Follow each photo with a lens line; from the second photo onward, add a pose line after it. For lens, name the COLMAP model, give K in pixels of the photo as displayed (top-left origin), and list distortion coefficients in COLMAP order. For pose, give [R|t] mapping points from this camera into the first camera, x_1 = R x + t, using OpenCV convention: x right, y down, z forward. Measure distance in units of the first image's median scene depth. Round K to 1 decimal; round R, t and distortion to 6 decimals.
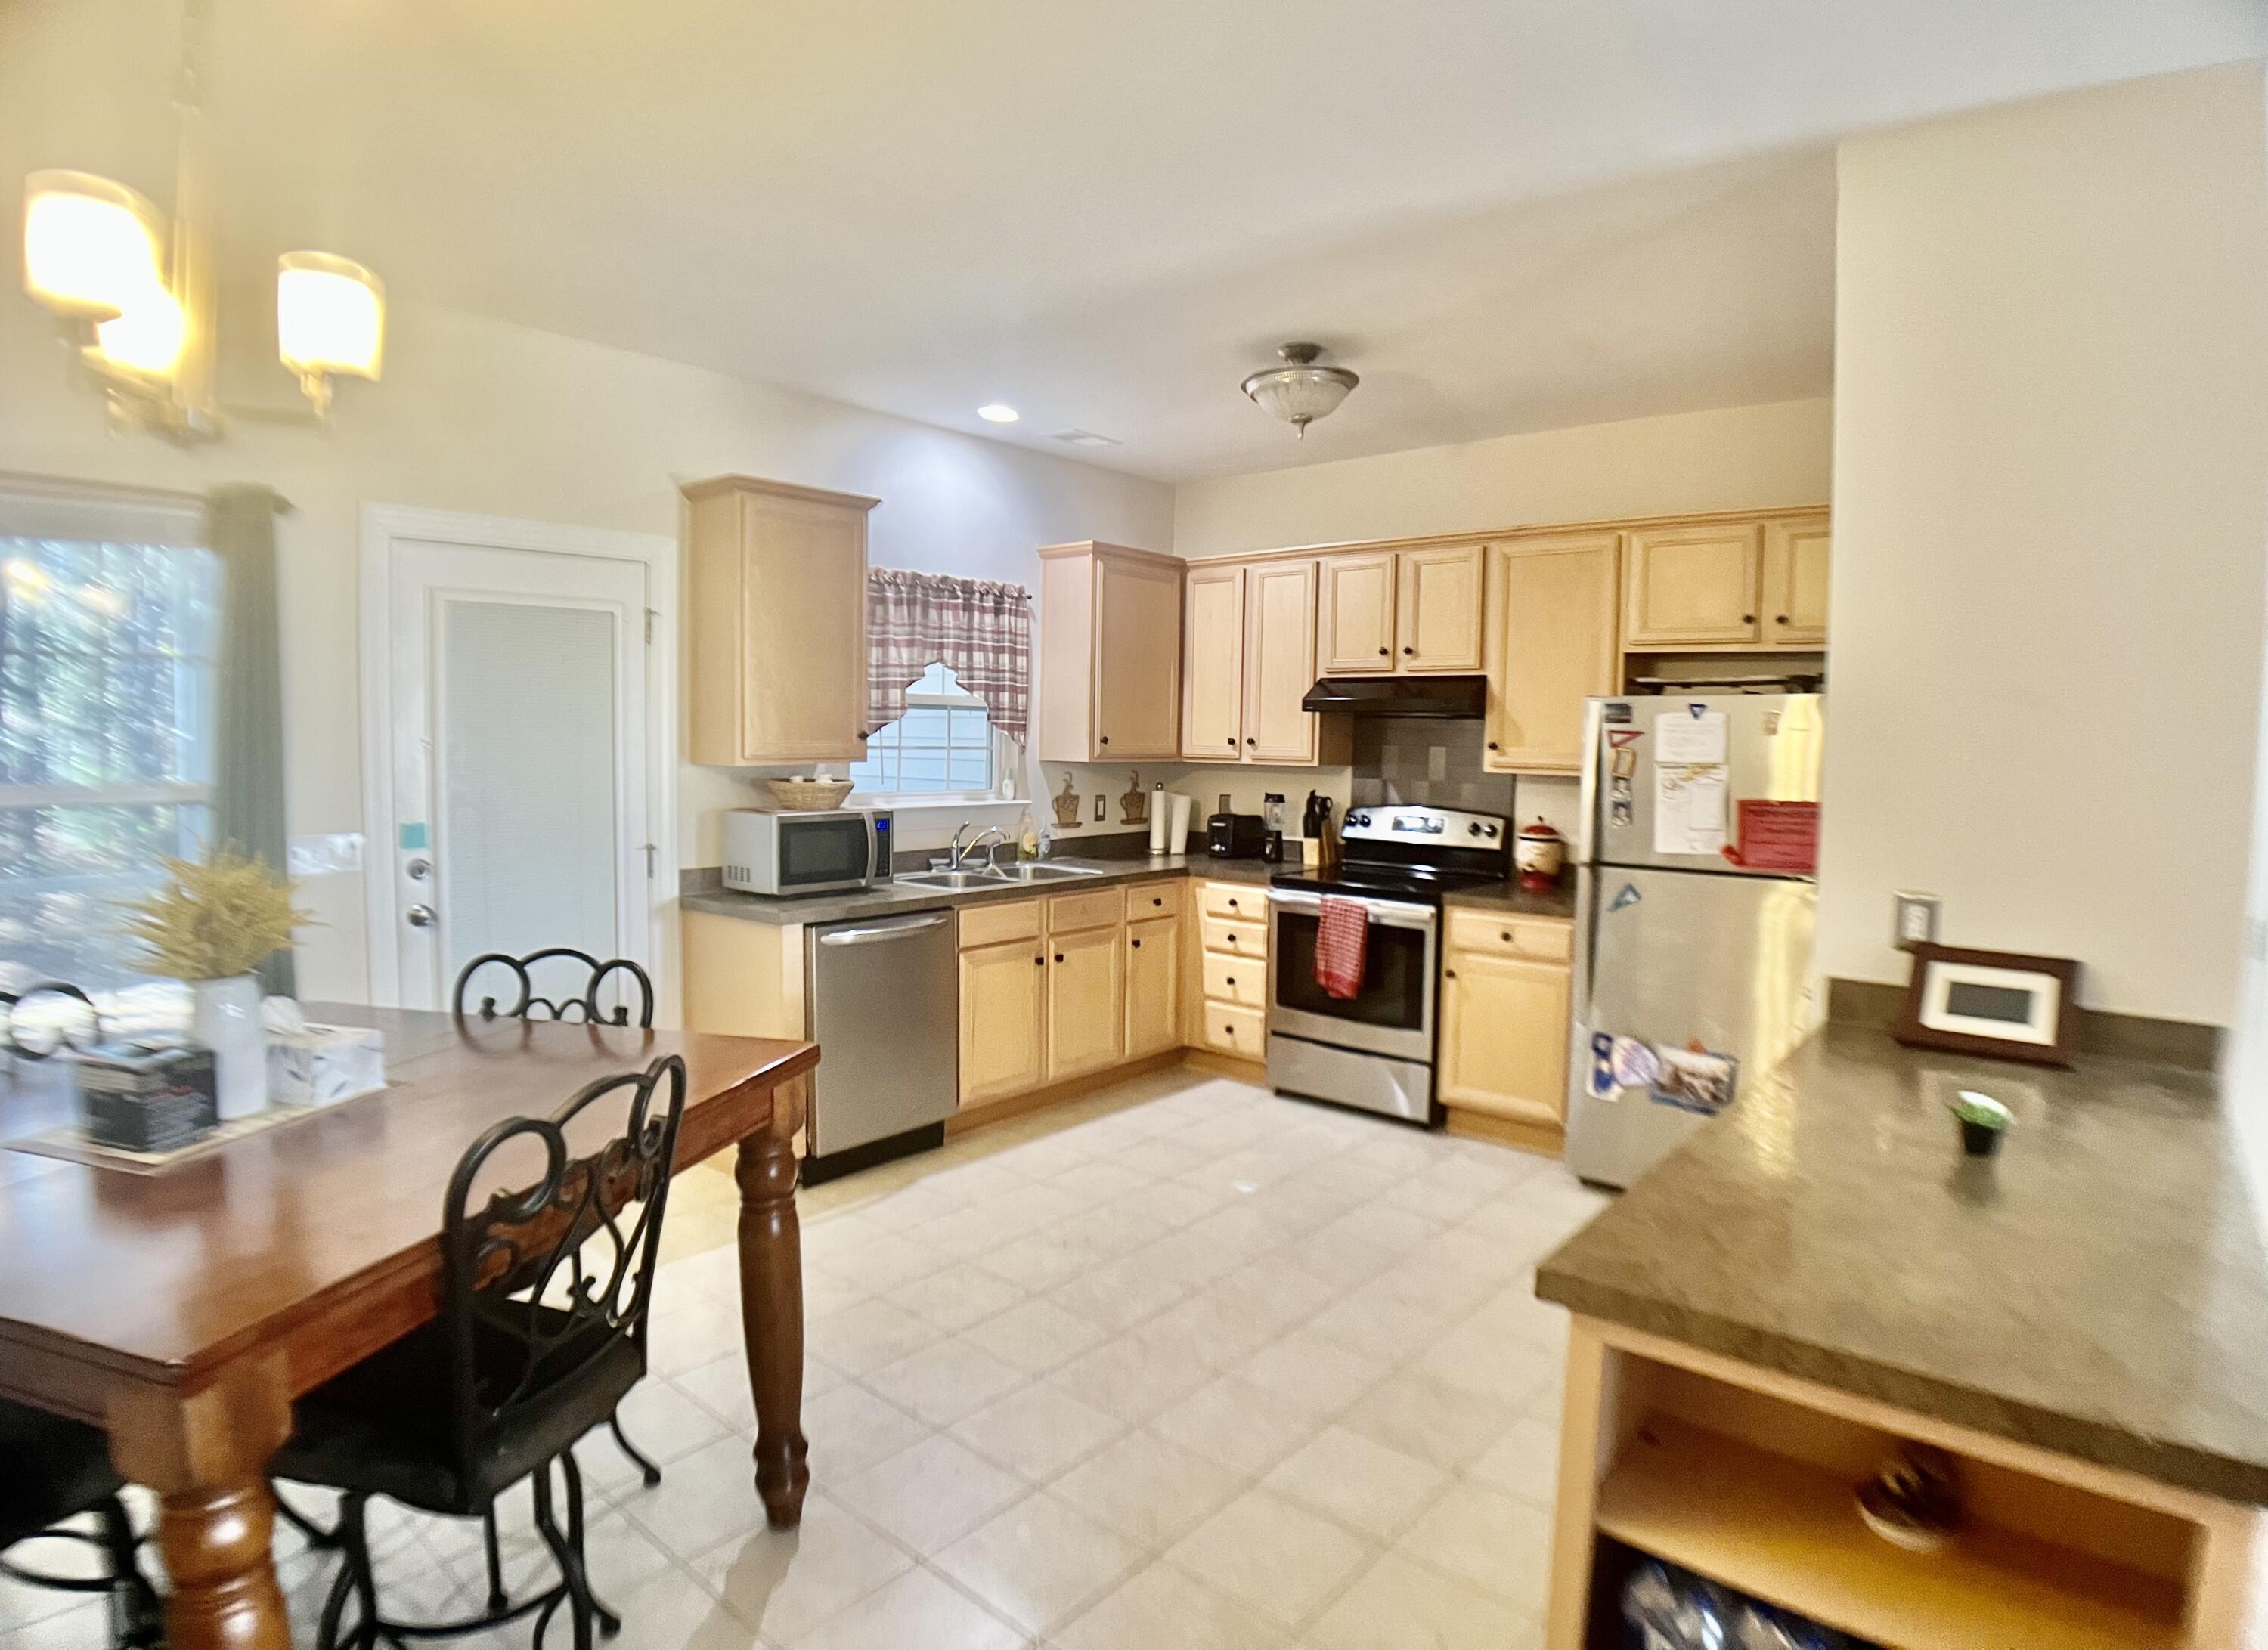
lens RADIAL K [[1229.1, 0, 1145.9], [0, 1229.1, 806.6], [0, 0, 1]] dist [-0.025902, 0.000147]
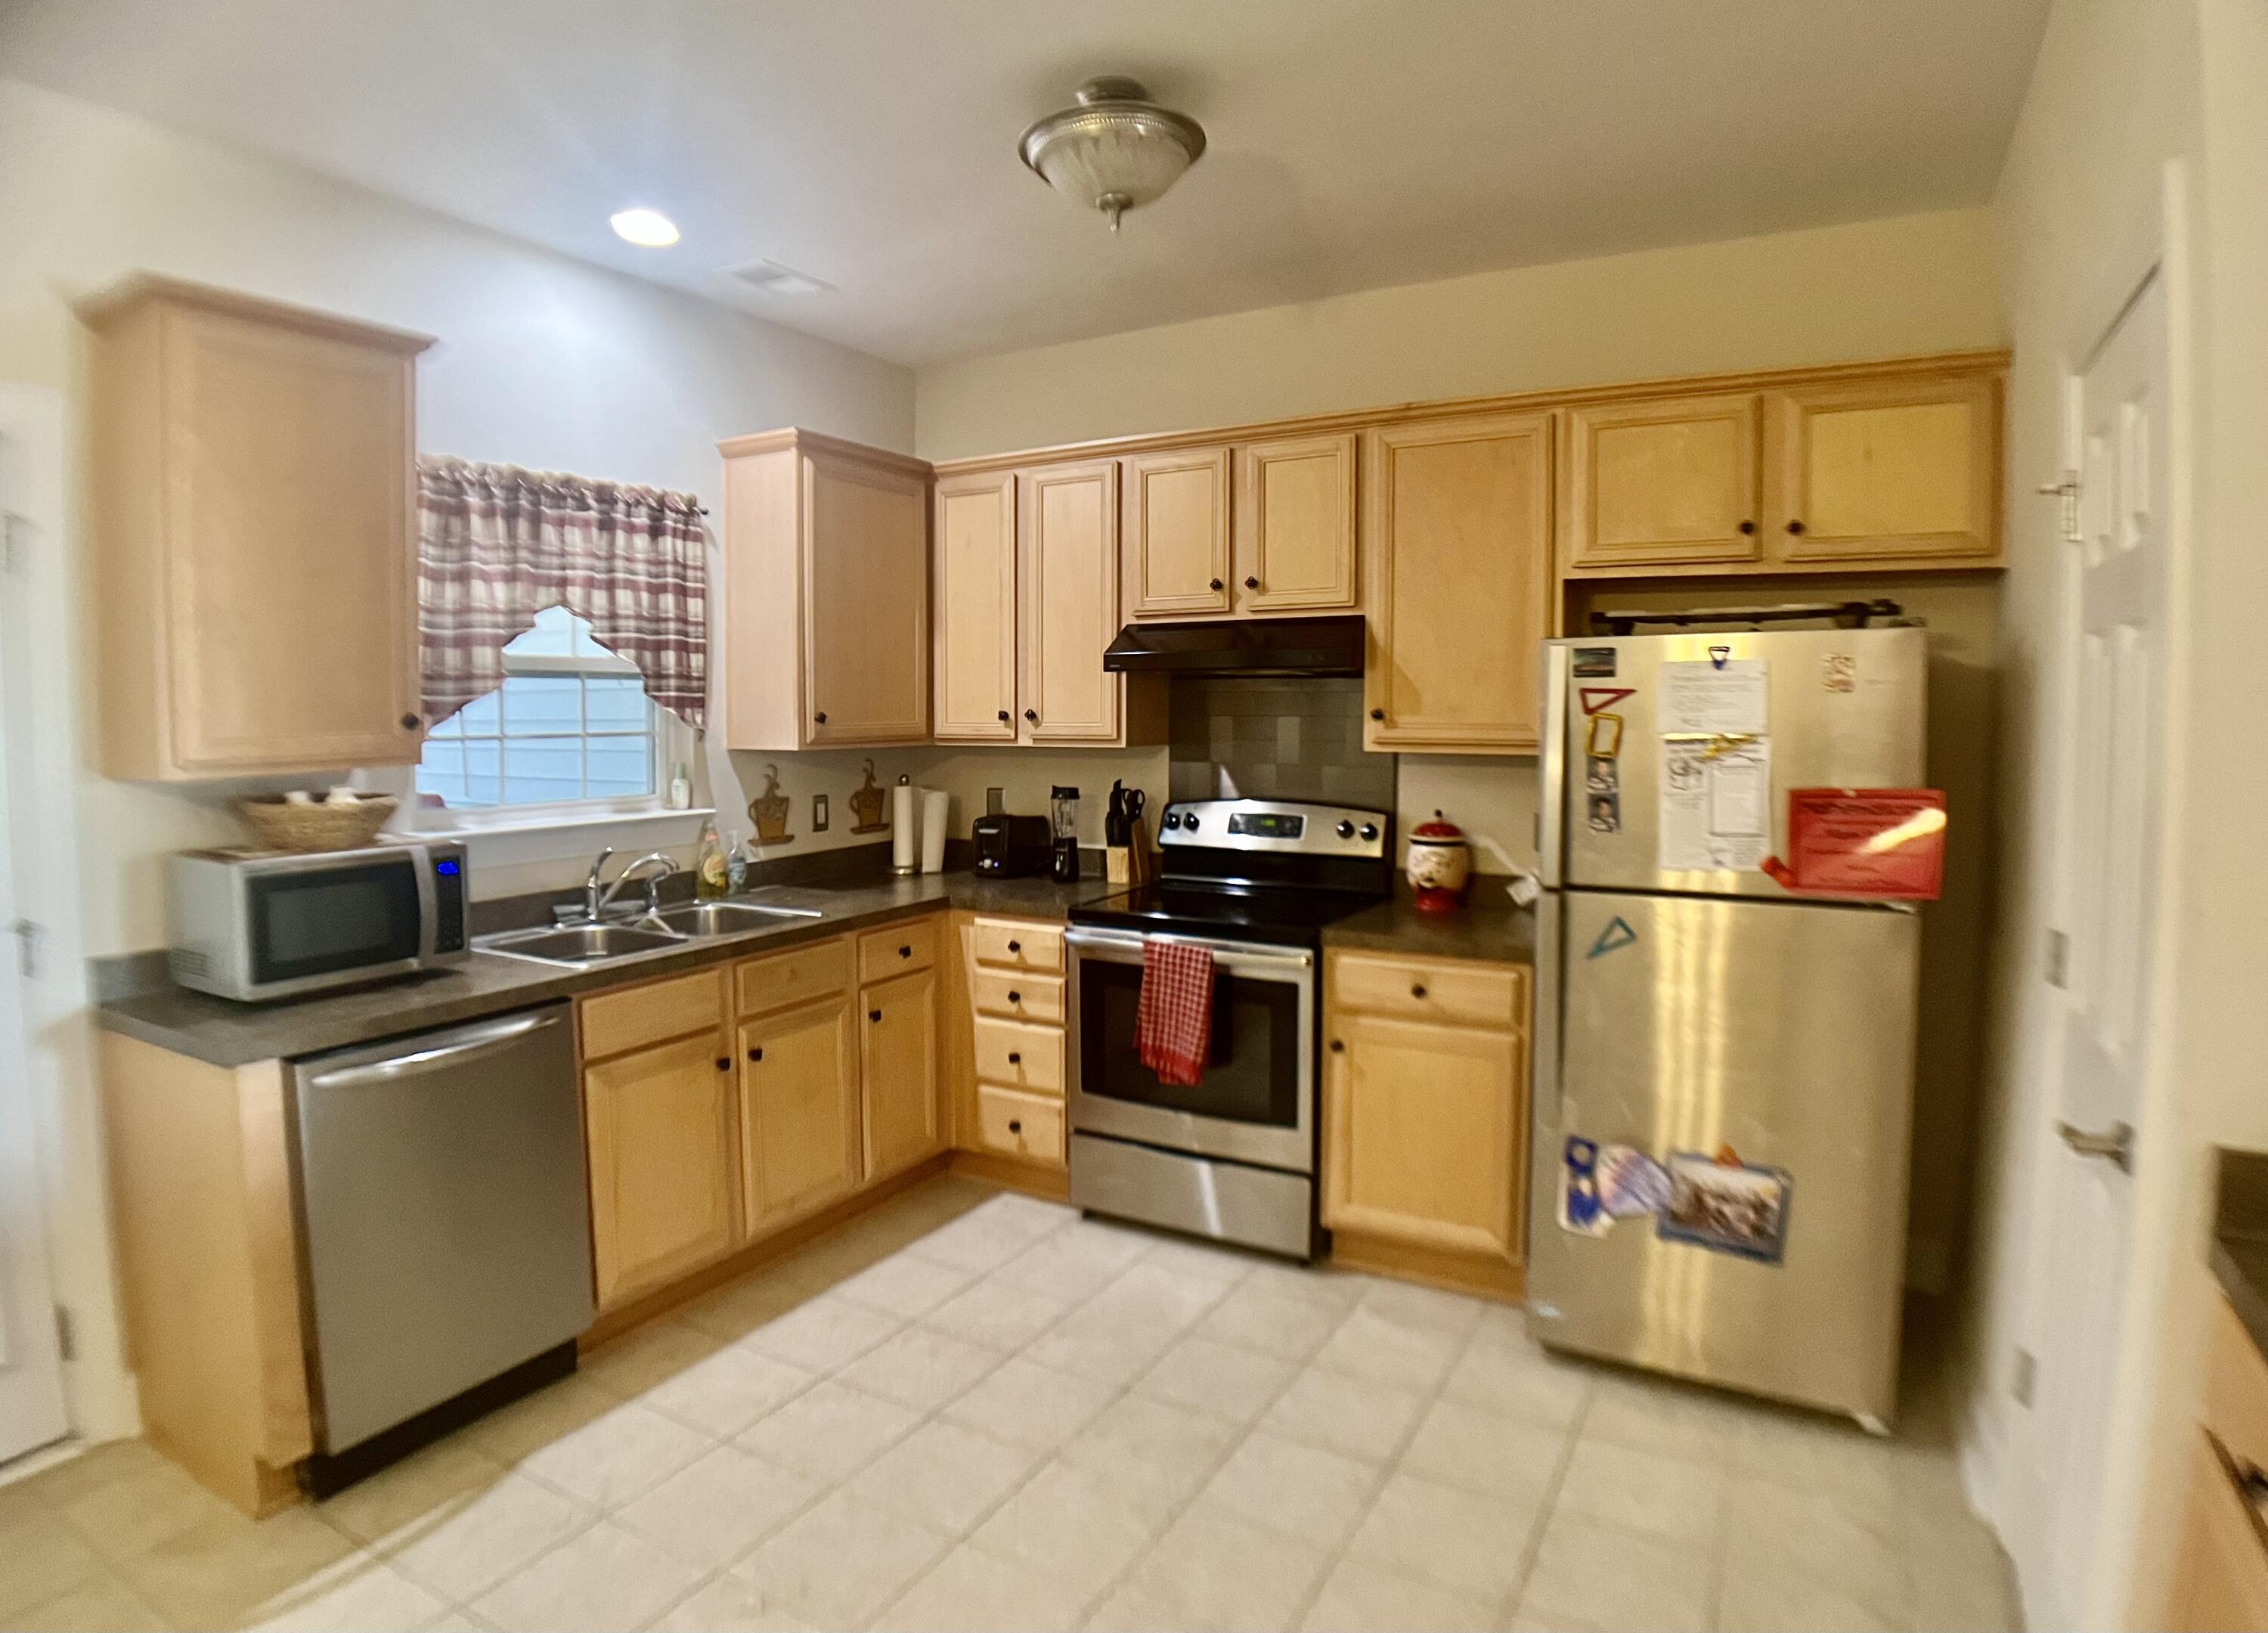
lens RADIAL K [[1268.9, 0, 1107.5], [0, 1268.9, 756.2], [0, 0, 1]] dist [-0.085770, -0.001617]
pose [[0.985556, -0.027664, 0.167076, 0.006560], [0.030694, 0.999407, -0.015579, -0.019387], [-0.166546, 0.020482, 0.985821, 0.315907]]
